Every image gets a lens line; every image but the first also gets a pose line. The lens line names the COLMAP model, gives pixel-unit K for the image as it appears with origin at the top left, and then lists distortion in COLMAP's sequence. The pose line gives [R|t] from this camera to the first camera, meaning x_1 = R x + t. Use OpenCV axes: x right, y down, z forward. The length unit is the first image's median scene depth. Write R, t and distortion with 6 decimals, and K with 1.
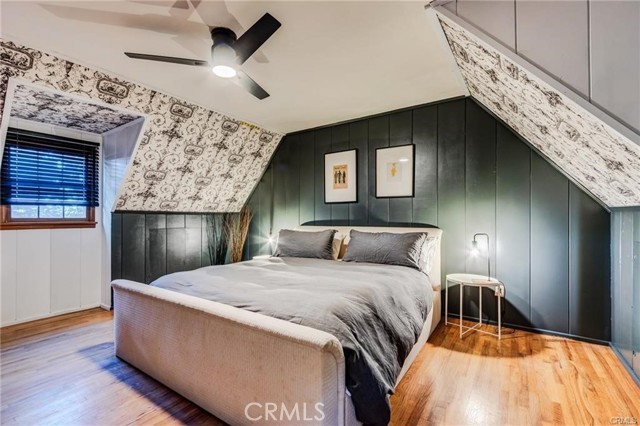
lens RADIAL K [[290.7, 0, 314.5], [0, 290.7, 215.9], [0, 0, 1]] dist [-0.005562, -0.002073]
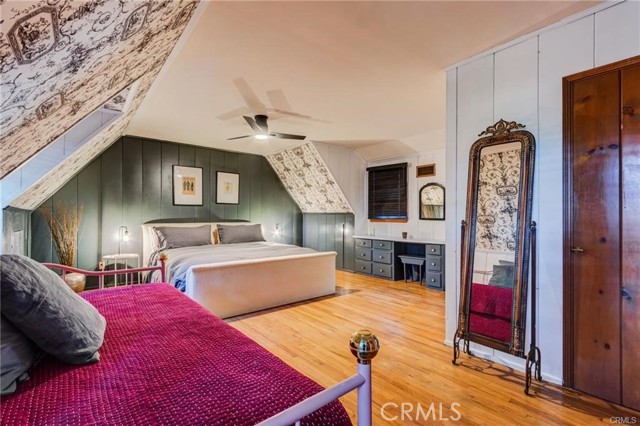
lens RADIAL K [[290.7, 0, 306.7], [0, 290.7, 217.1], [0, 0, 1]] dist [-0.005562, -0.002073]
pose [[0.289286, -0.000101, 0.957243, -1.162136], [-0.011412, 0.999929, 0.003554, -0.001807], [-0.957175, -0.011953, 0.289264, 0.107241]]
